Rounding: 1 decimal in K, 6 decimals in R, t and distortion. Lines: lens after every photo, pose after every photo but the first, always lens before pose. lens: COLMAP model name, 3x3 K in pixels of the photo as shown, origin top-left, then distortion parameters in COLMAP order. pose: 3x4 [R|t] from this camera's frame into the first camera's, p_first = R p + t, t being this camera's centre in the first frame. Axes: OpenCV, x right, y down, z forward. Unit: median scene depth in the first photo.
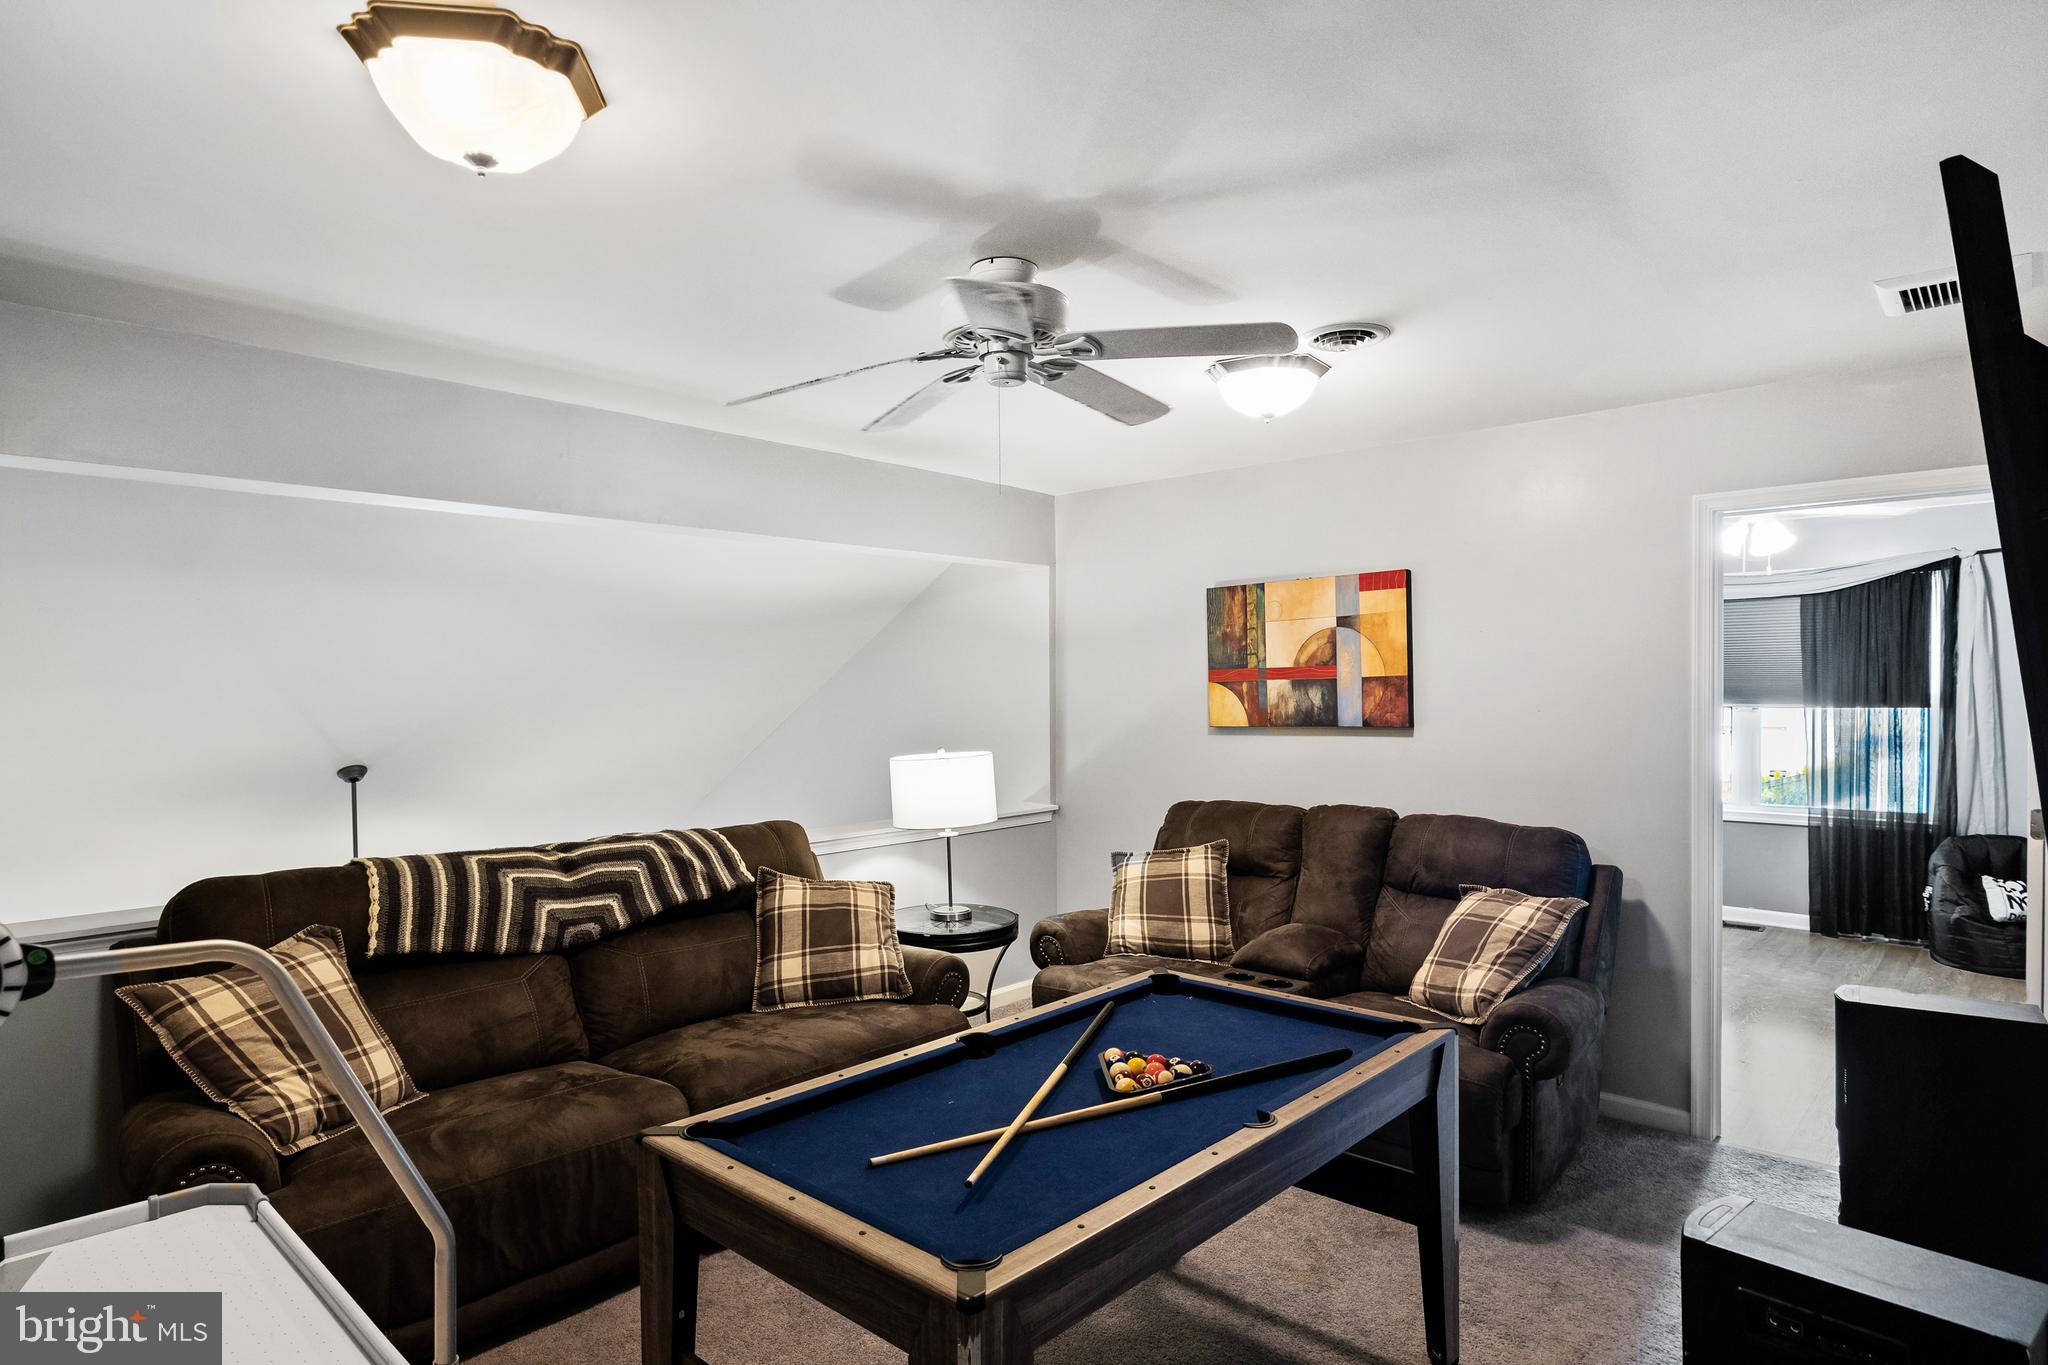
lens RADIAL K [[1153.3, 0, 1024.9], [0, 1153.3, 690.3], [0, 0, 1]] dist [-0.001625, 0.001630]
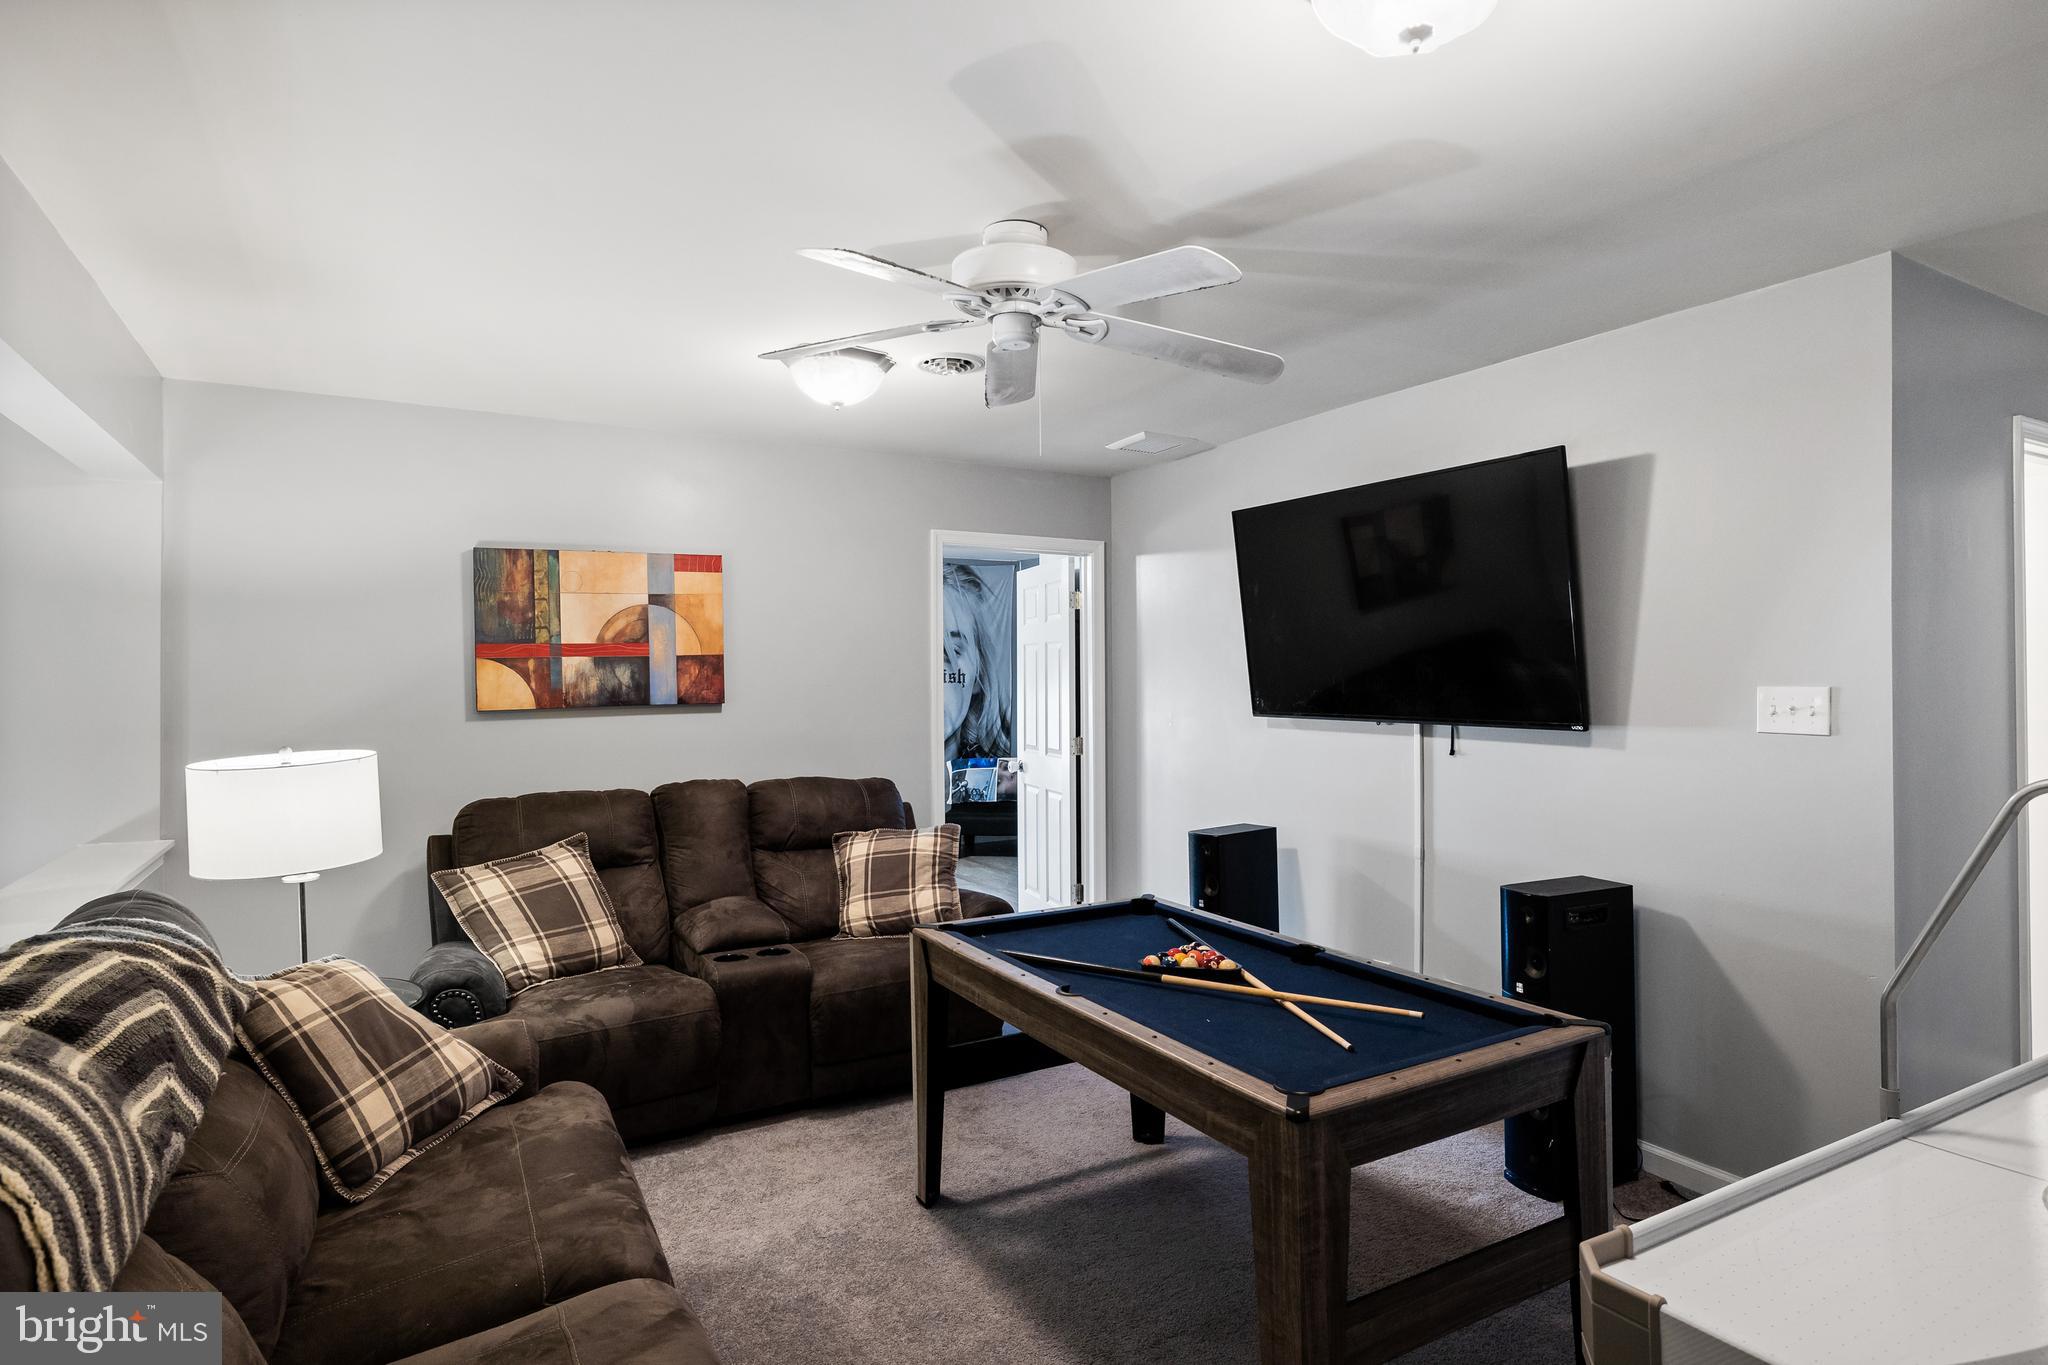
lens RADIAL K [[1095.9, 0, 1028.3], [0, 1095.9, 672.9], [0, 0, 1]] dist [-0.008569, -0.001019]
pose [[0.294227, 0.010625, 0.955676, -0.525205], [0.008470, 0.999870, -0.013724, 0.019363], [-0.955698, 0.012132, 0.294099, 0.408883]]
